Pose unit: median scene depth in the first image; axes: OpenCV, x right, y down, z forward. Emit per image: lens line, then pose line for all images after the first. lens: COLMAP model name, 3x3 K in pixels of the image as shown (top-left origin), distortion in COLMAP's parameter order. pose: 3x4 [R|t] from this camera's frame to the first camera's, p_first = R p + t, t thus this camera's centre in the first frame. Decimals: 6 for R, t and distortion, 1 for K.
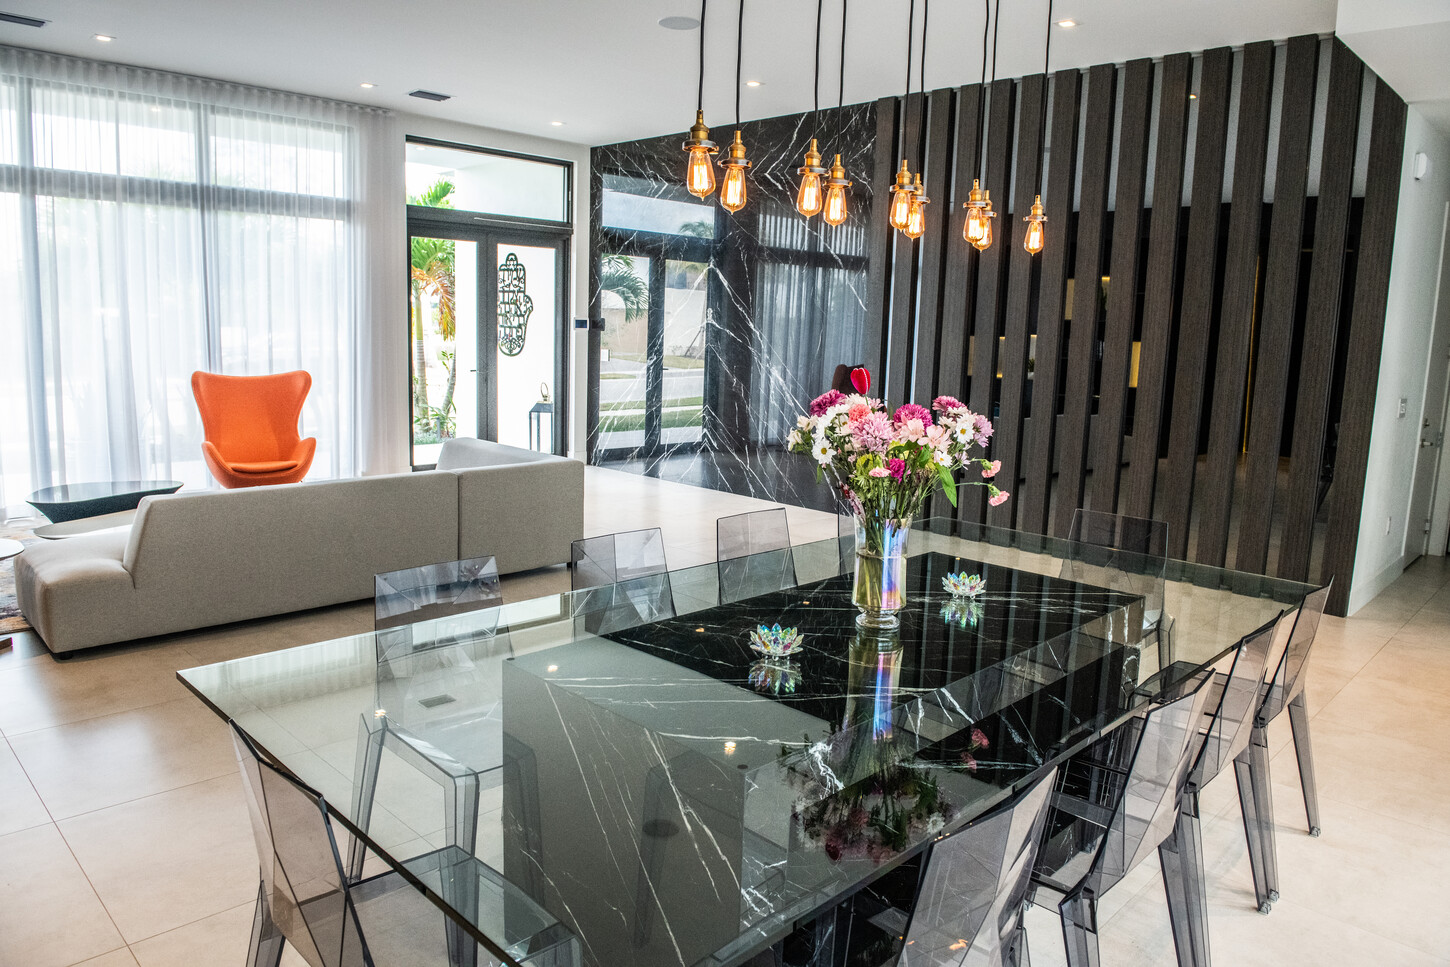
lens RADIAL K [[985.2, 0, 722.9], [0, 985.2, 475.2], [0, 0, 1]] dist [-0.047735, -0.012043]
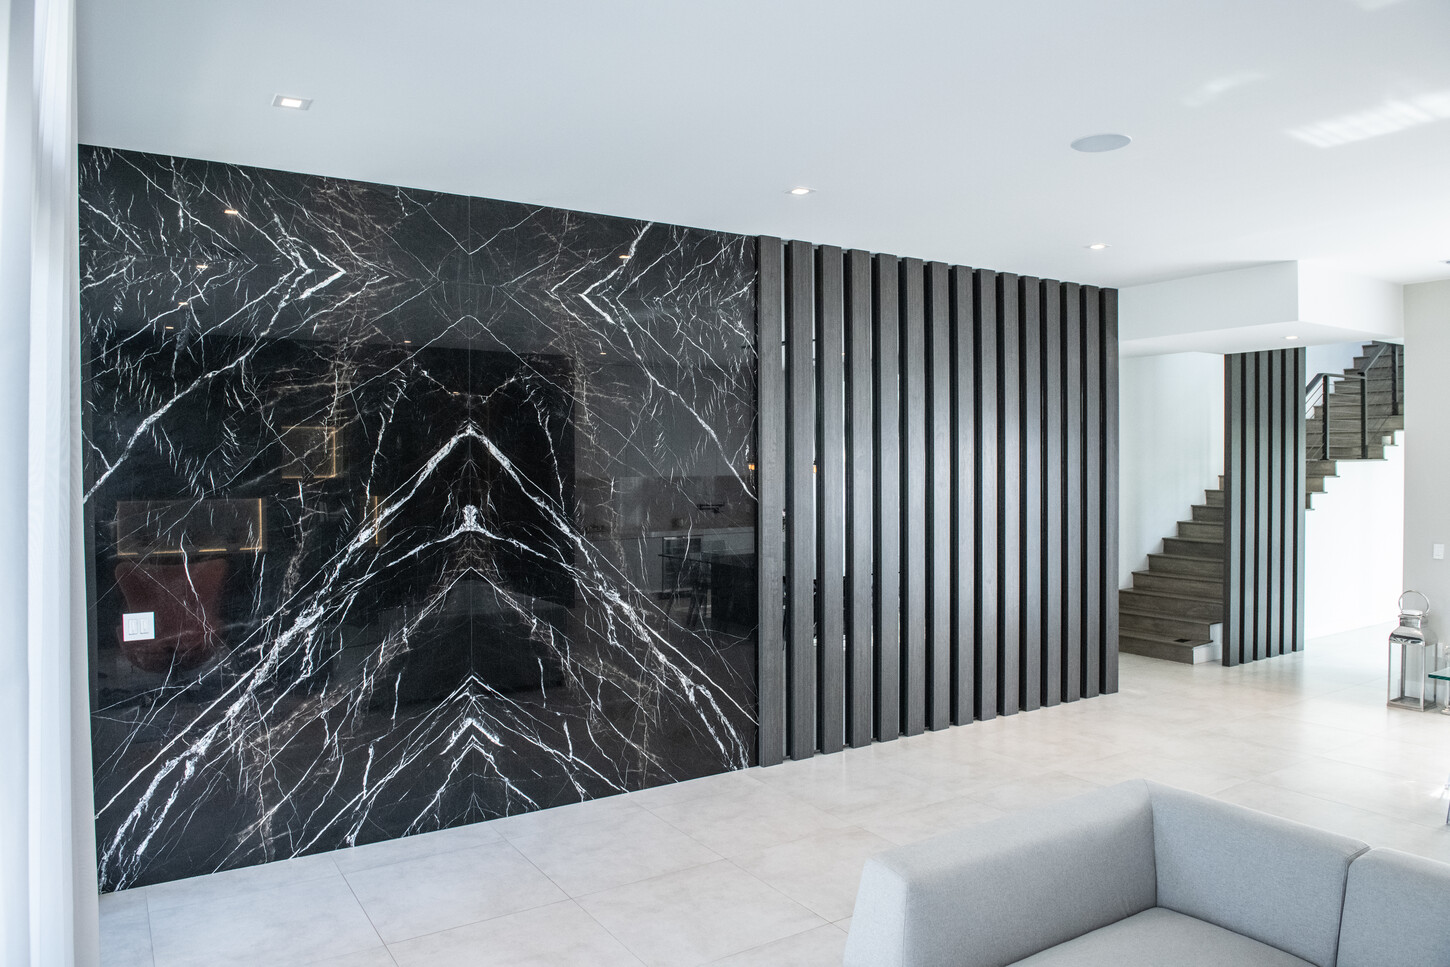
lens RADIAL K [[985.2, 0, 723.0], [0, 985.2, 485.7], [0, 0, 1]] dist [-0.047735, -0.012043]
pose [[0.215576, -0.044580, 0.975469, -0.573178], [0.170819, 0.985276, 0.007277, -0.171759], [-0.961430, 0.165060, 0.220017, 0.787329]]
